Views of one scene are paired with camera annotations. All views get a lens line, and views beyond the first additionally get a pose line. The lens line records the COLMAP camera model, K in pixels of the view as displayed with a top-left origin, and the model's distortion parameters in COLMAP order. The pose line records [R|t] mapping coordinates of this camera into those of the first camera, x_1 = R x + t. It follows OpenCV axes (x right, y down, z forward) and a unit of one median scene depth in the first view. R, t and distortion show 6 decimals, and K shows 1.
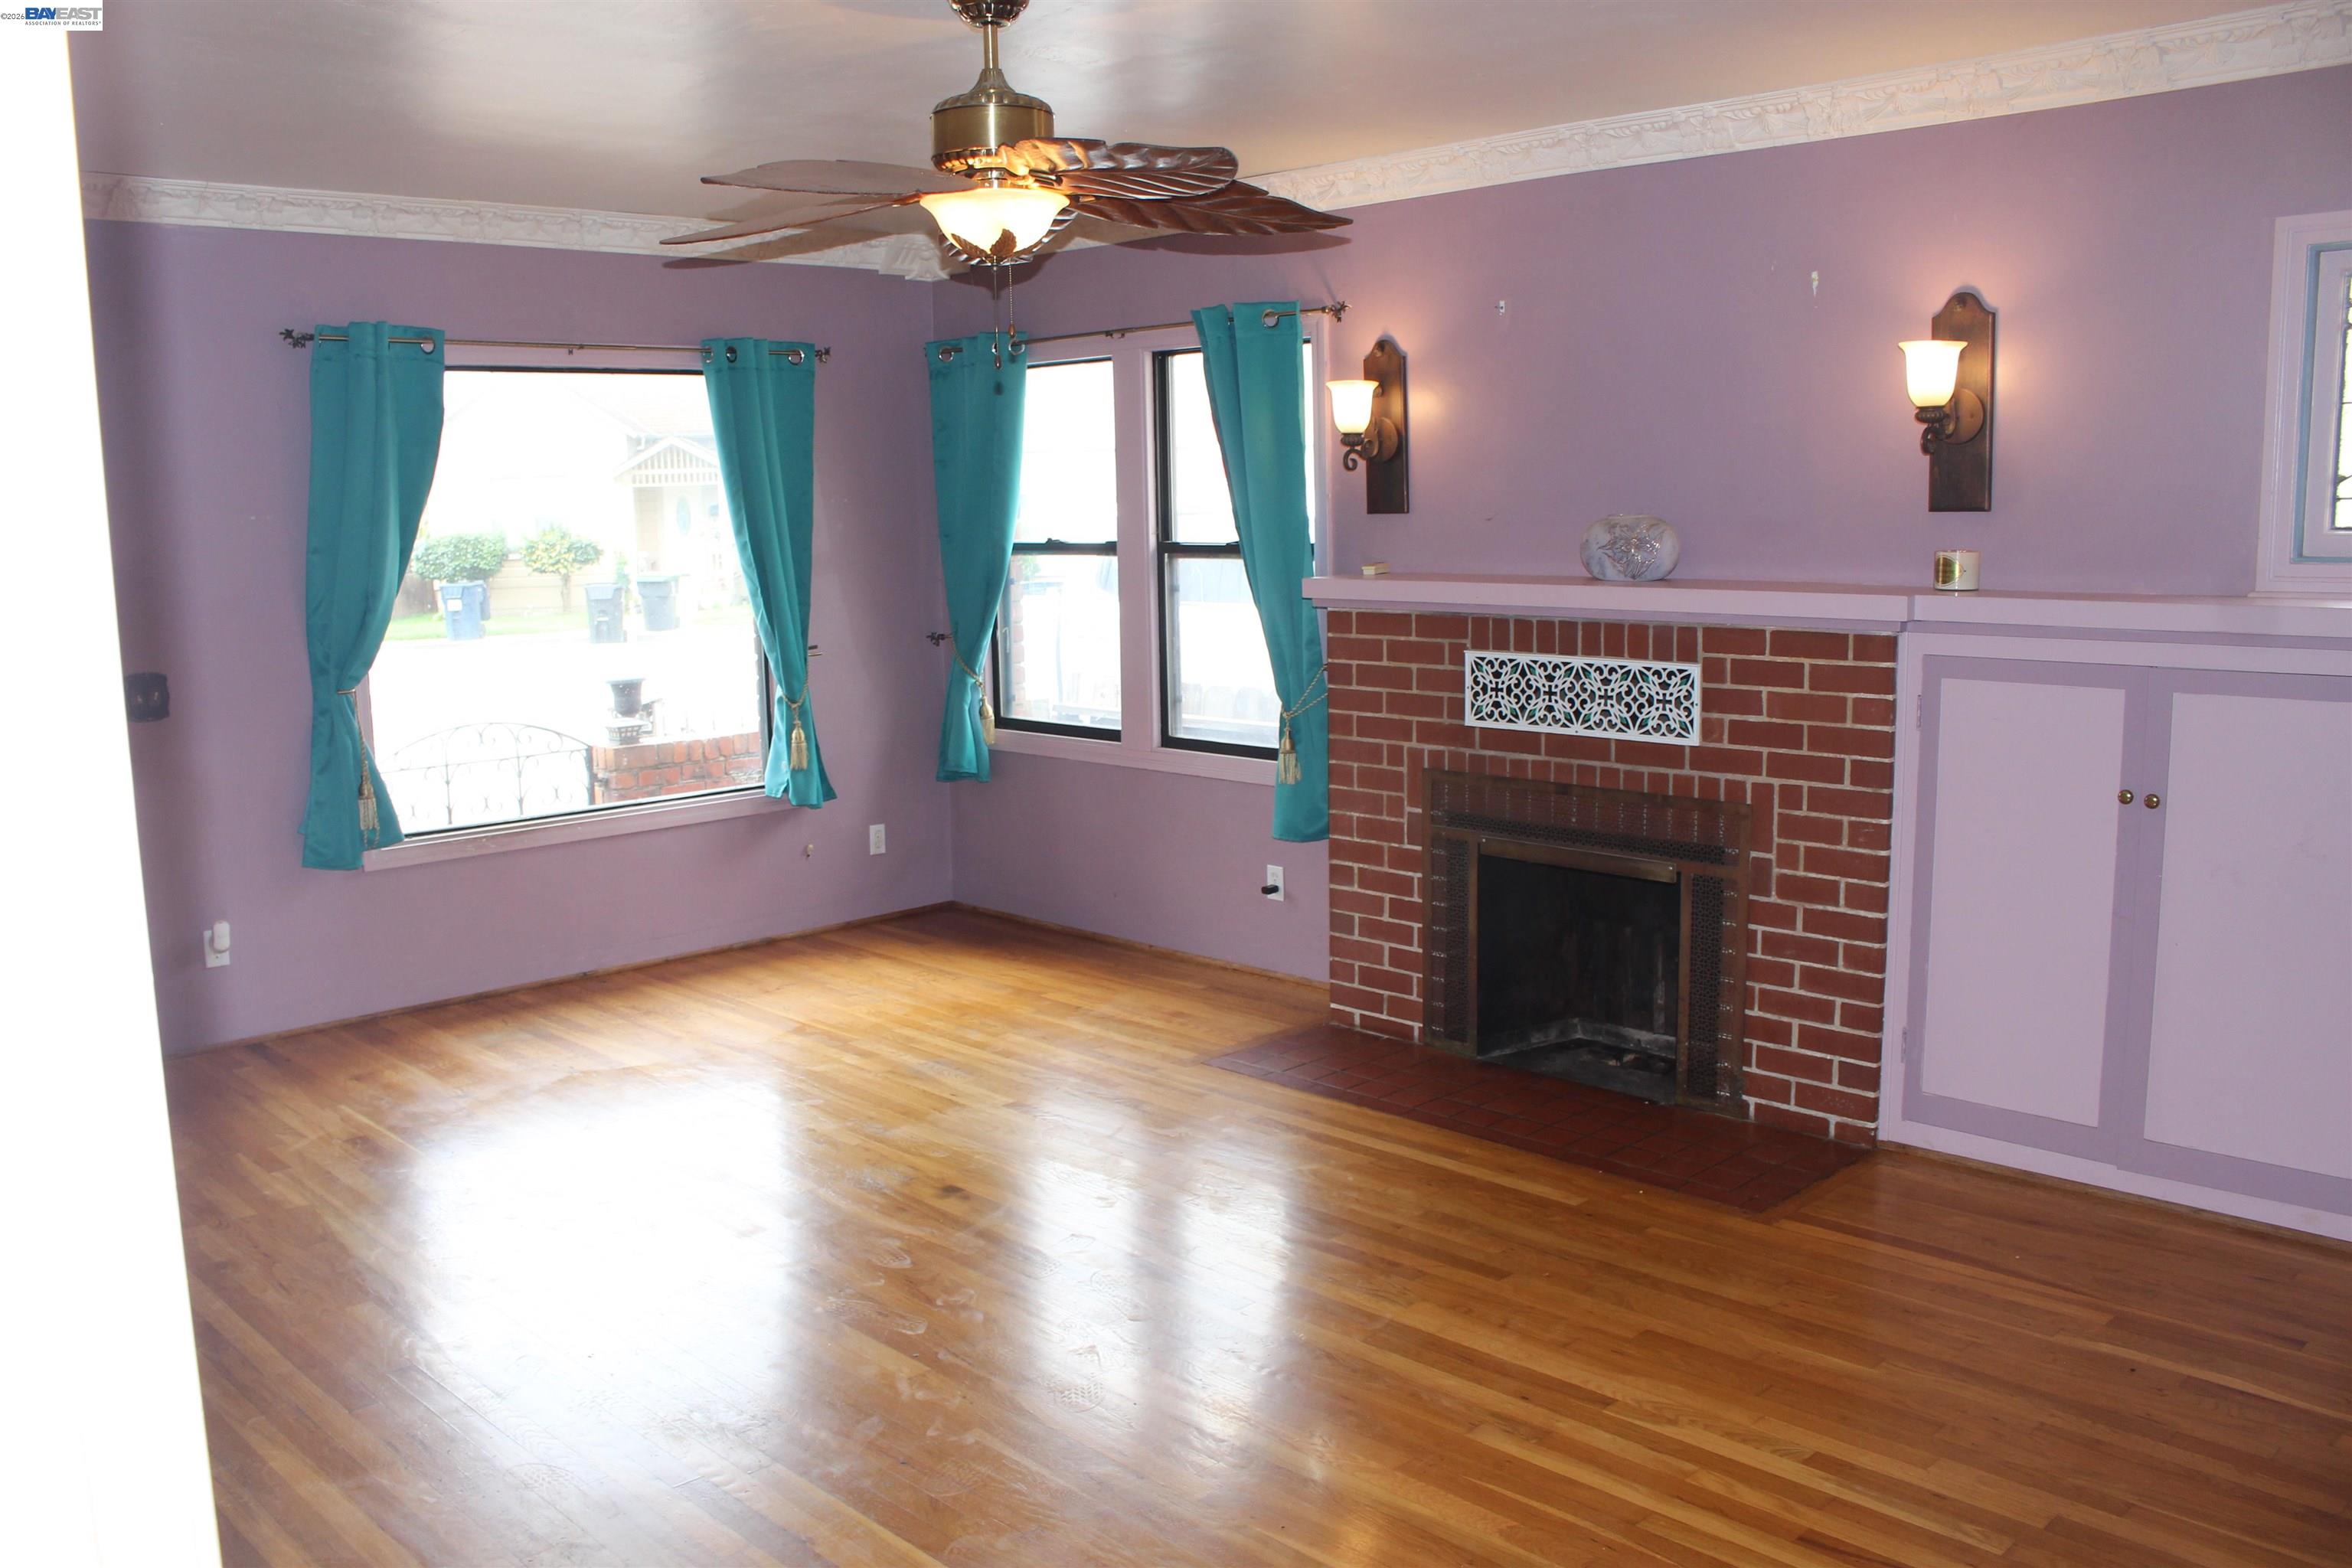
lens RADIAL K [[1984.6, 0, 1115.2], [0, 1984.6, 786.1], [0, 0, 1]] dist [-0.073051, -0.000523]
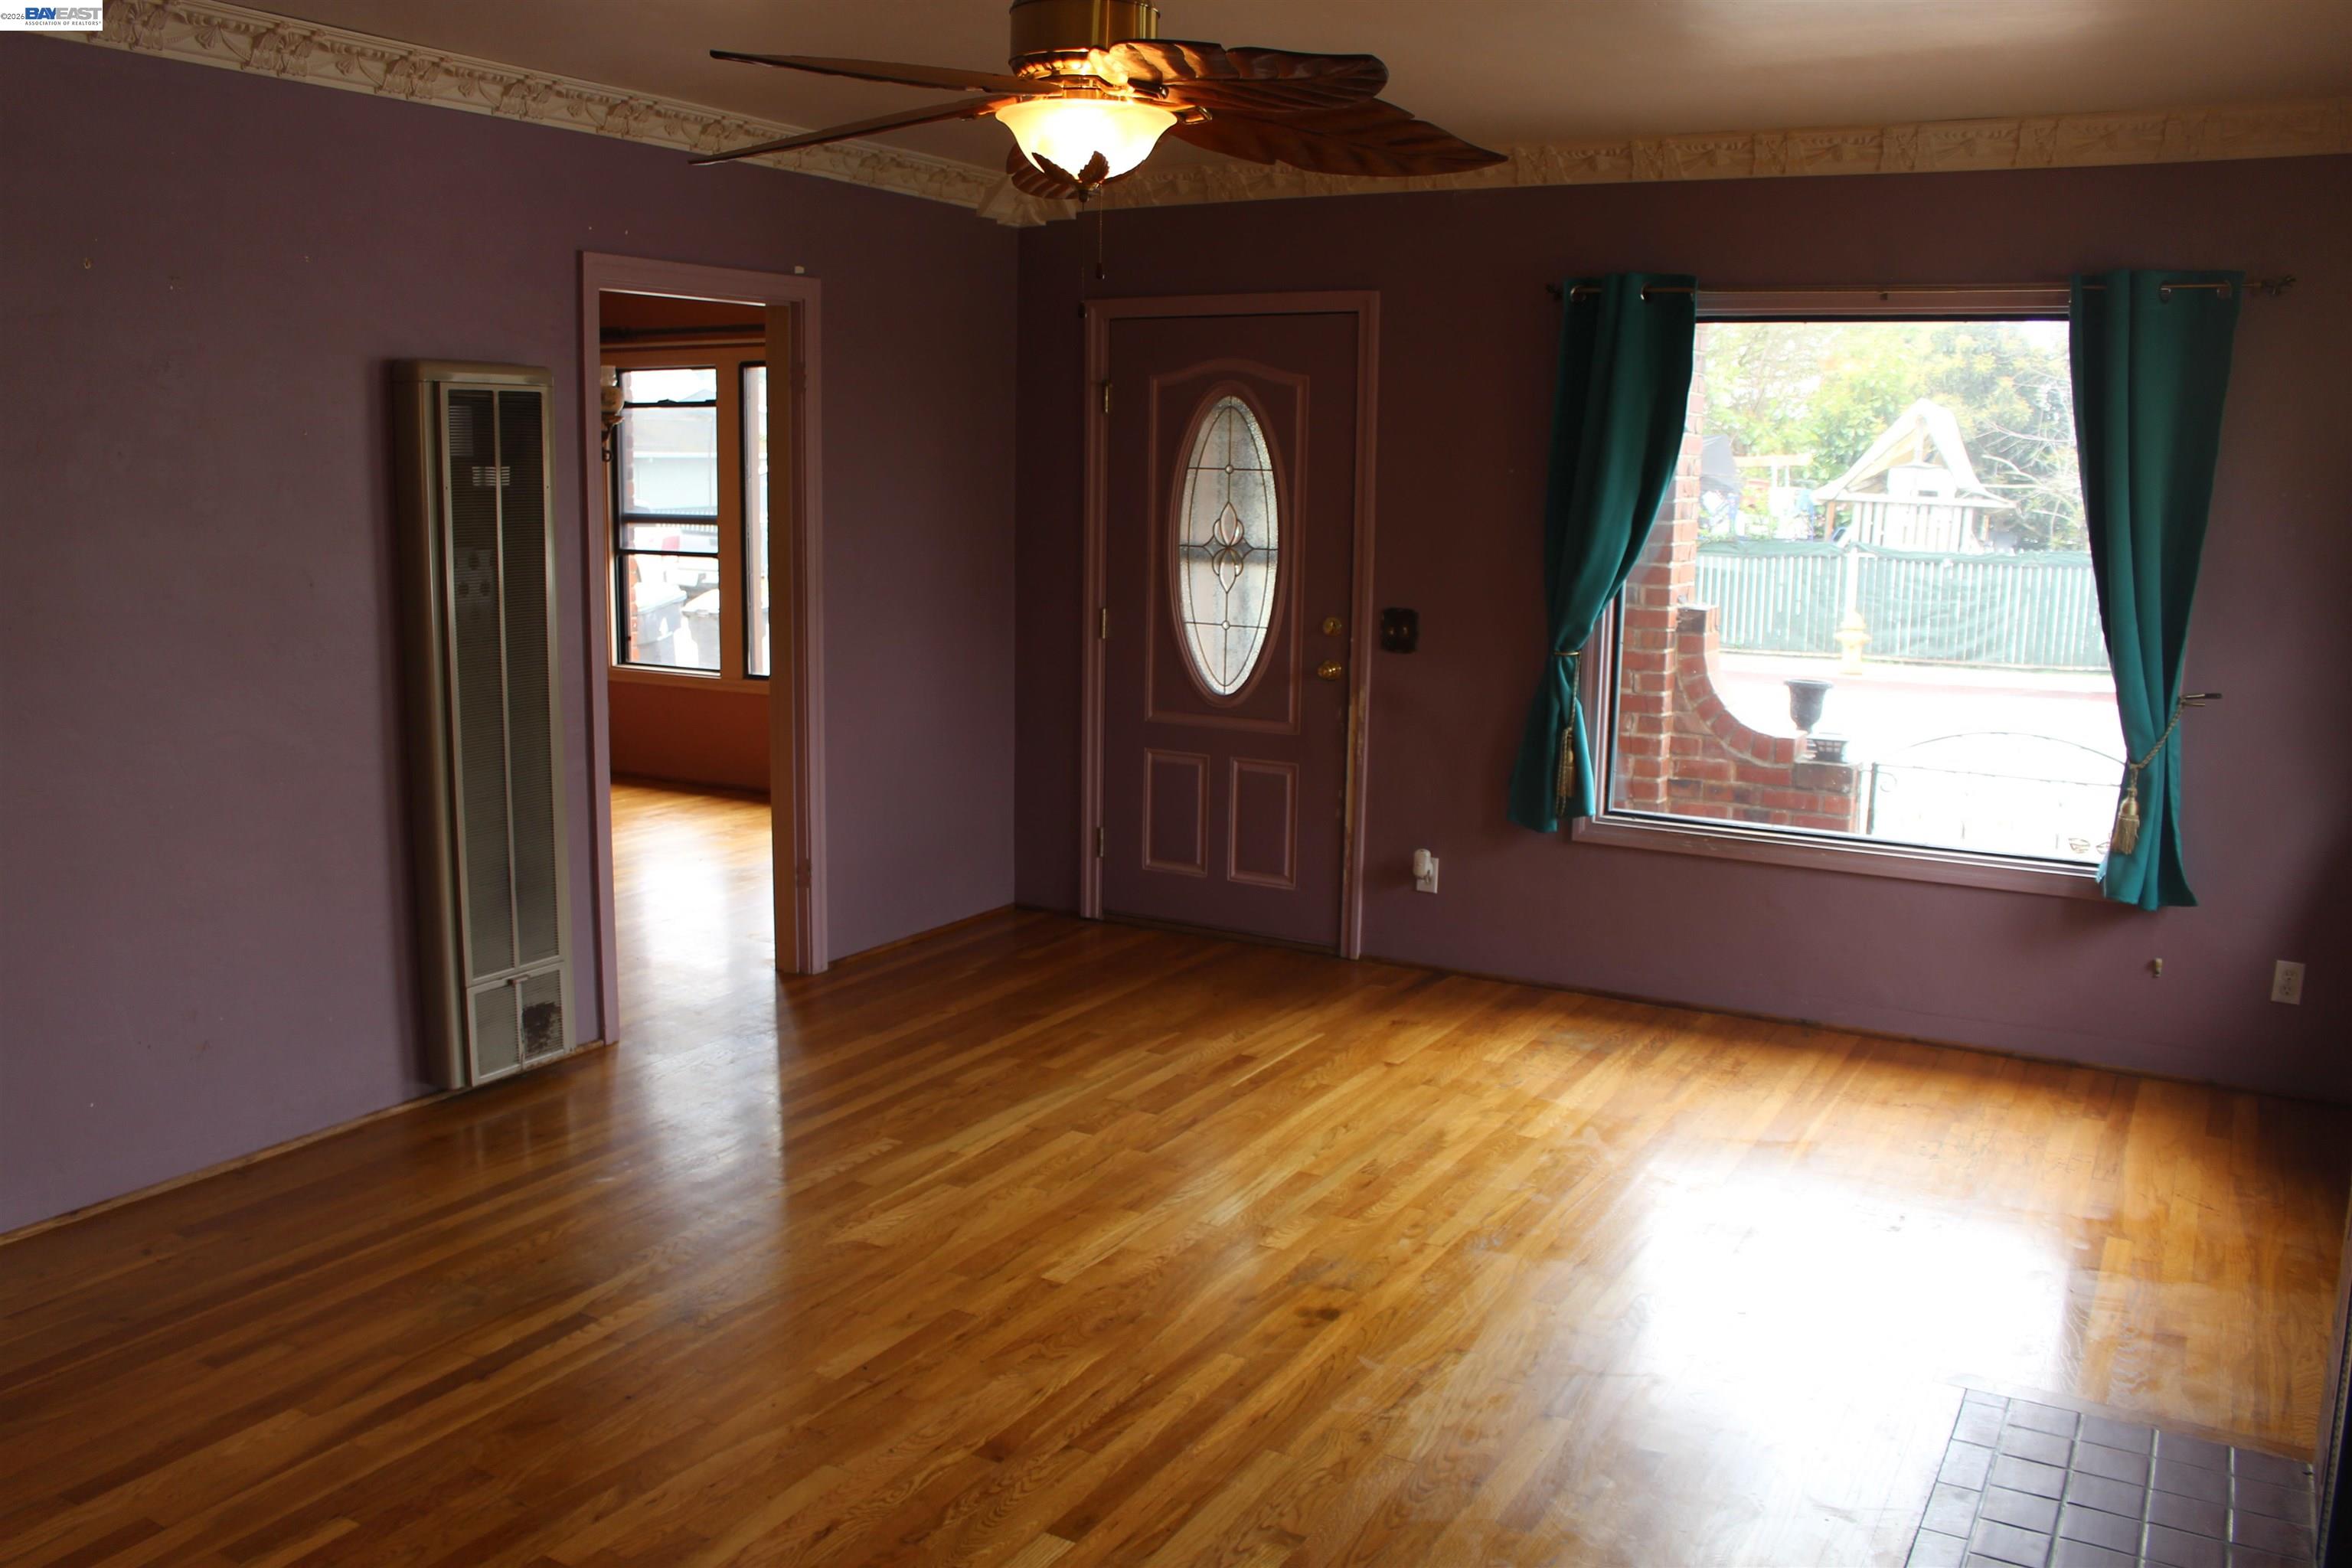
lens RADIAL K [[1984.6, 0, 1115.2], [0, 1984.6, 786.1], [0, 0, 1]] dist [-0.073051, -0.000523]
pose [[0.288784, 0.186361, -0.939081, 0.478200], [-0.160840, 0.976375, 0.144301, -0.089225], [0.943787, 0.109370, 0.311936, 0.482855]]
